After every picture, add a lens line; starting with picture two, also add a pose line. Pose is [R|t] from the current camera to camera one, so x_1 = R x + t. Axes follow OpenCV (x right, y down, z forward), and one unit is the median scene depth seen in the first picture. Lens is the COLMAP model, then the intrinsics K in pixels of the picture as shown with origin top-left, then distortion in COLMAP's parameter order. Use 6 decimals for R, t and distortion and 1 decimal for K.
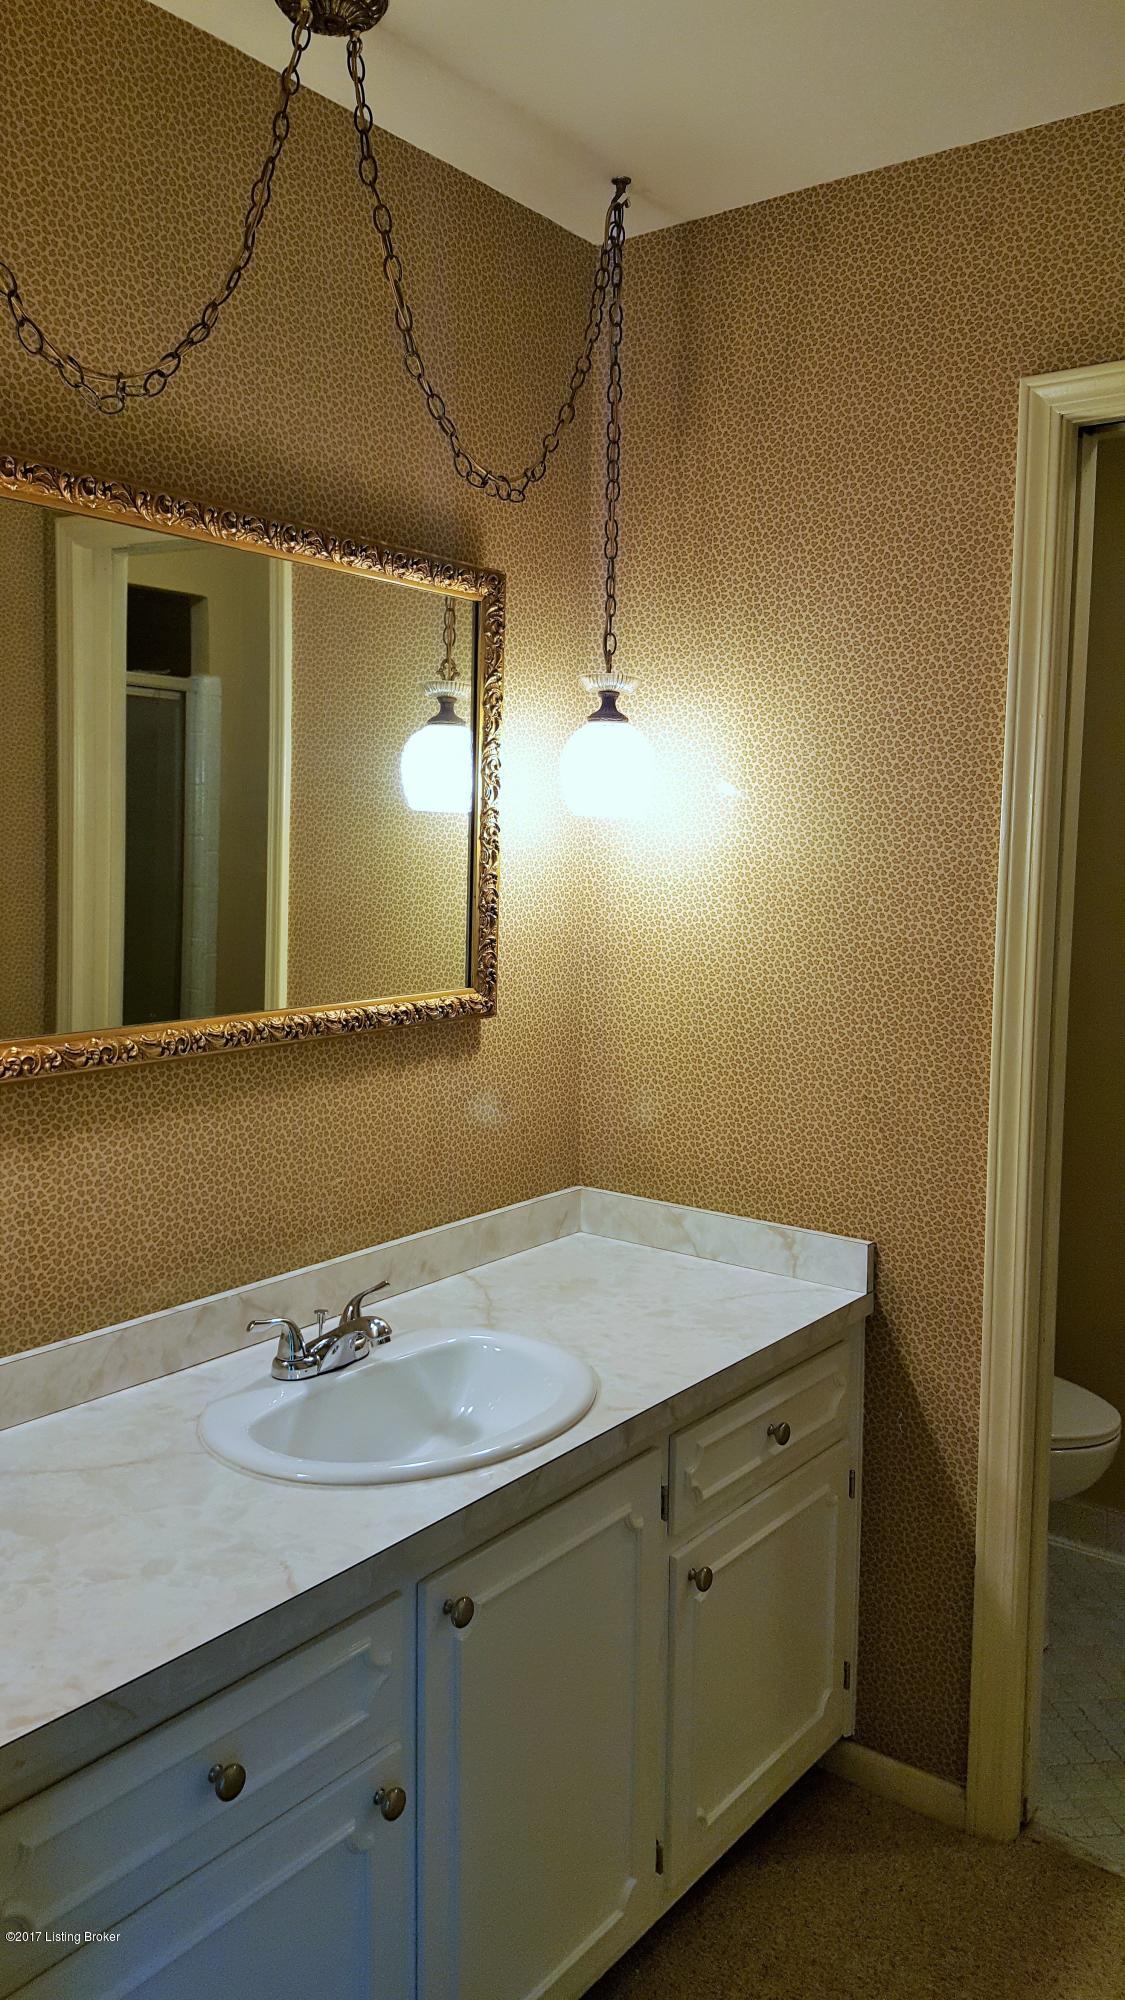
lens RADIAL K [[1501.7, 0, 581.4], [0, 1501.7, 996.7], [0, 0, 1]] dist [0.082281, -0.119527]
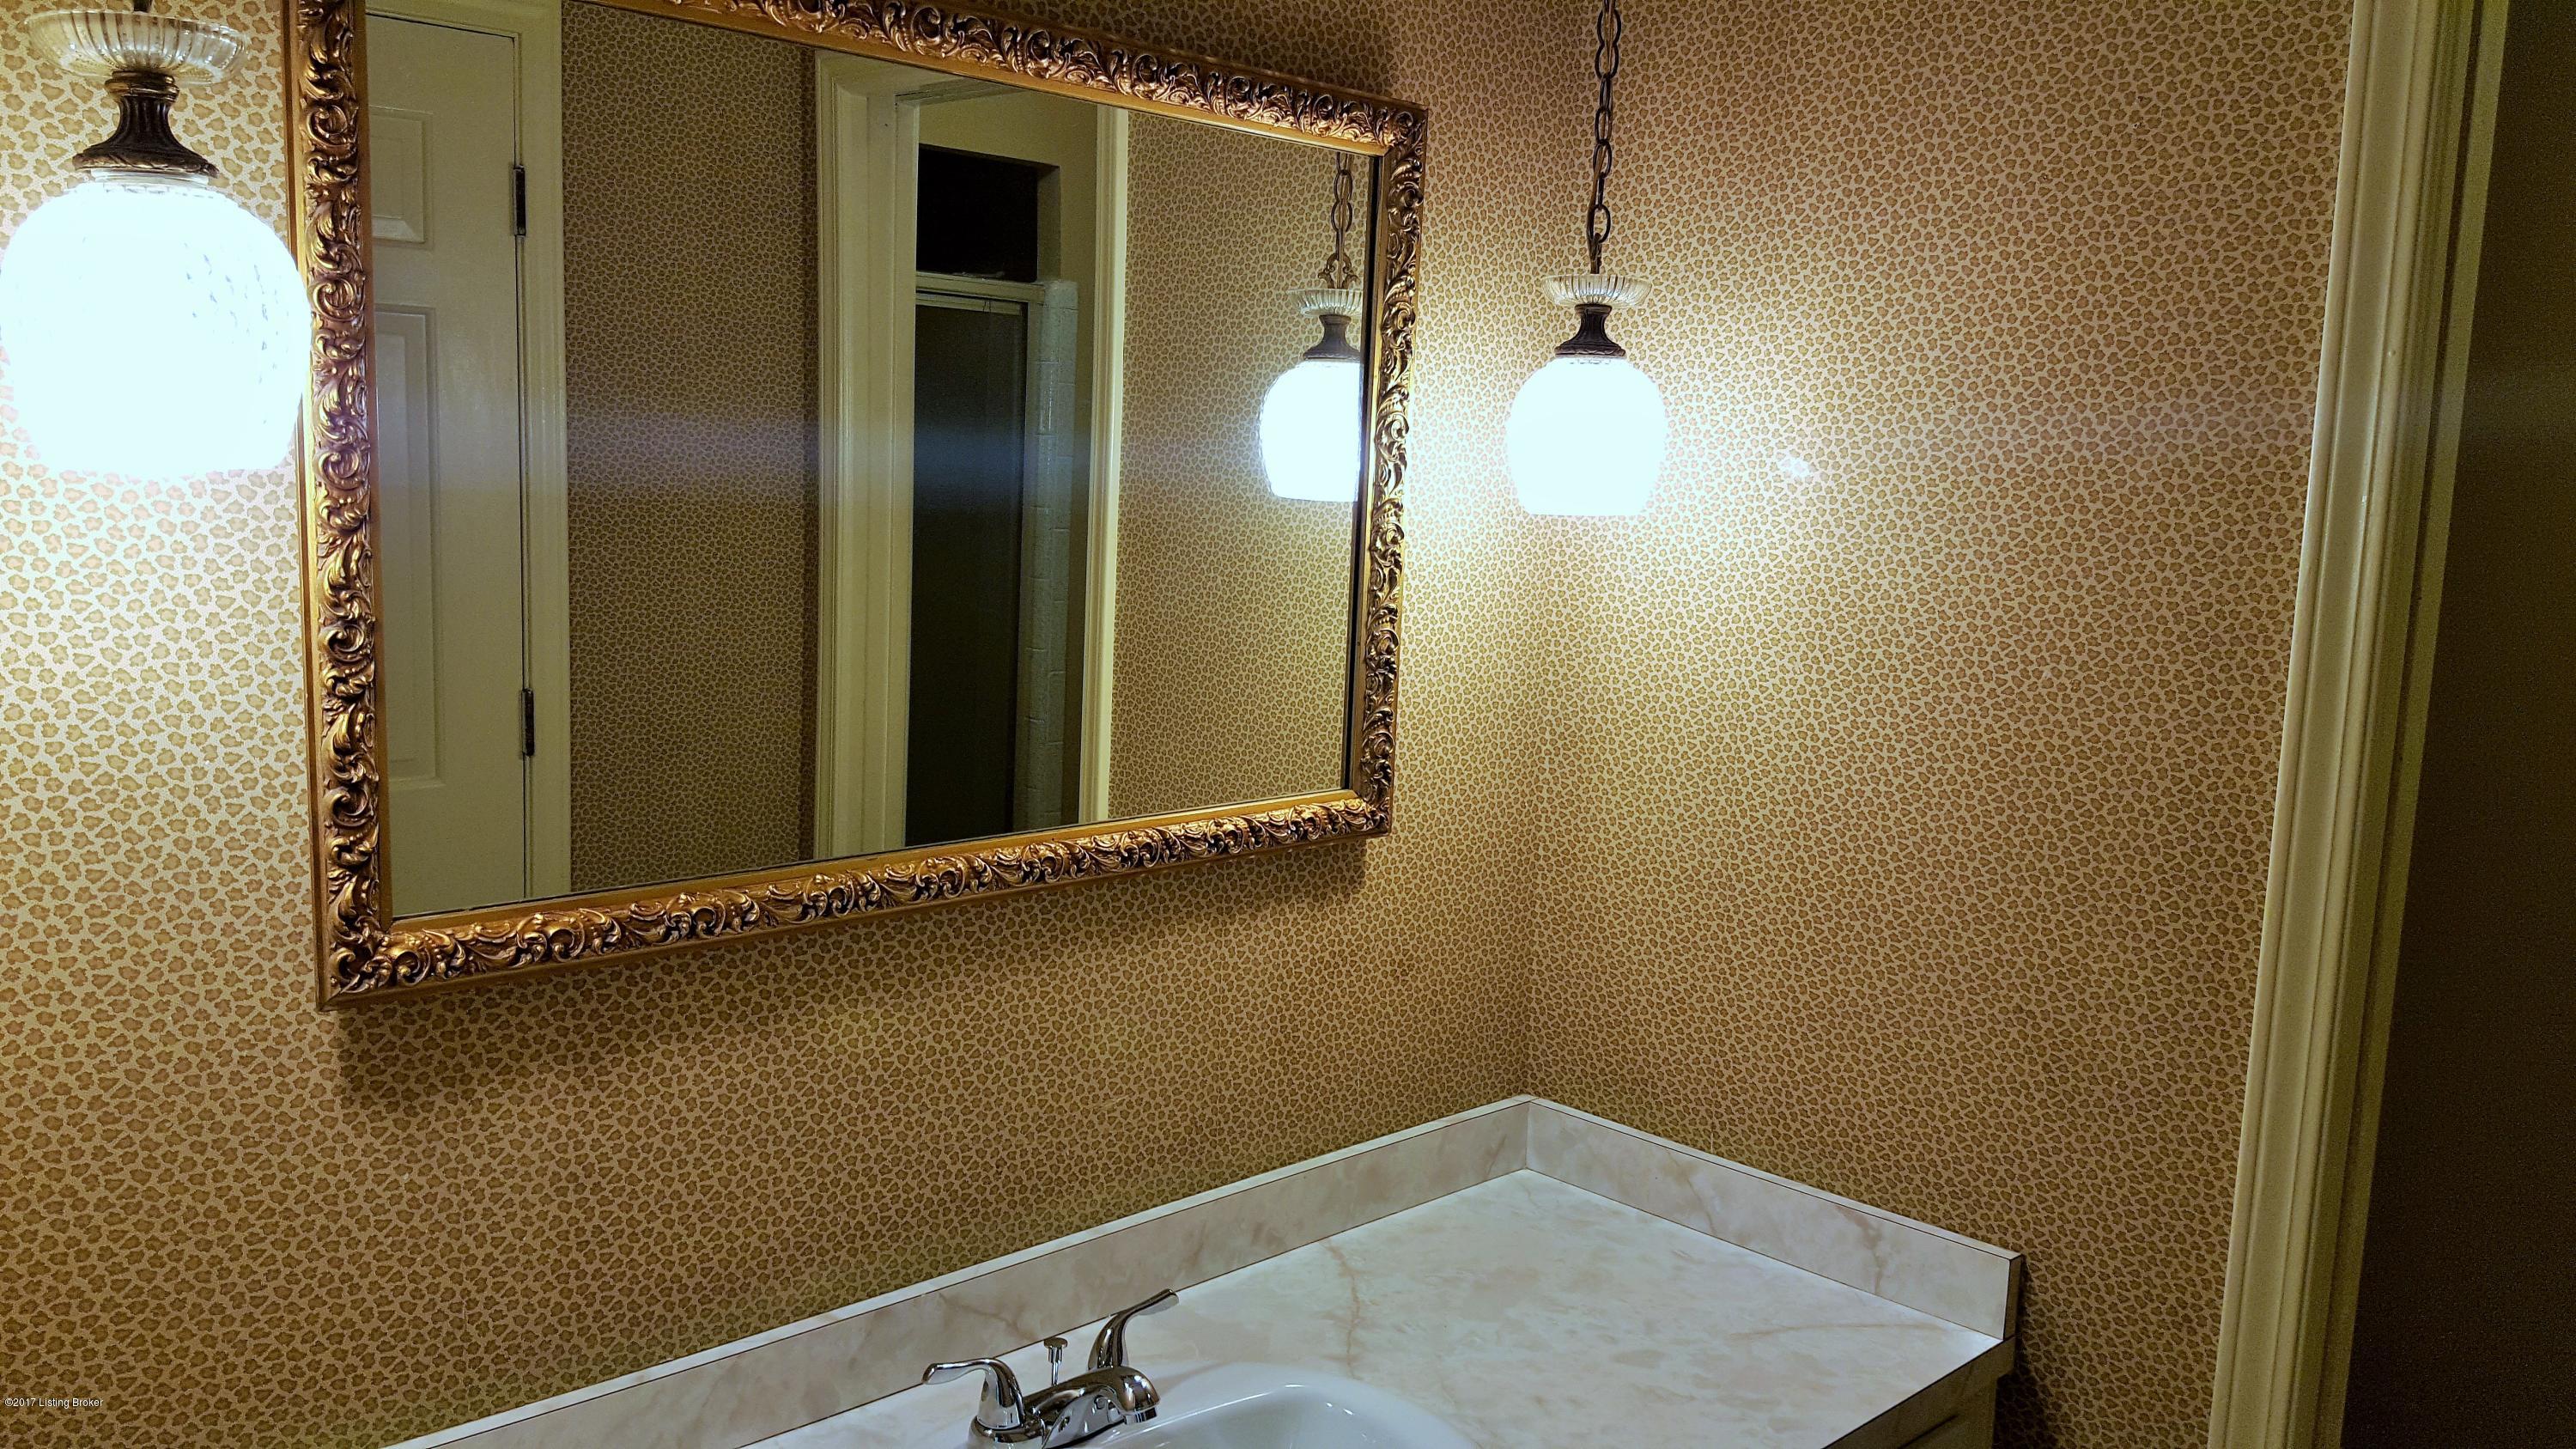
lens RADIAL K [[1846.4, 0, 1263.6], [0, 1846.4, 742.7], [0, 0, 1]] dist [0.022361, -0.049699]
pose [[0.980746, 0.039732, -0.191204, 0.036416], [-0.031808, 0.998510, 0.044335, -0.058640], [0.192681, -0.037399, 0.980549, 0.255440]]
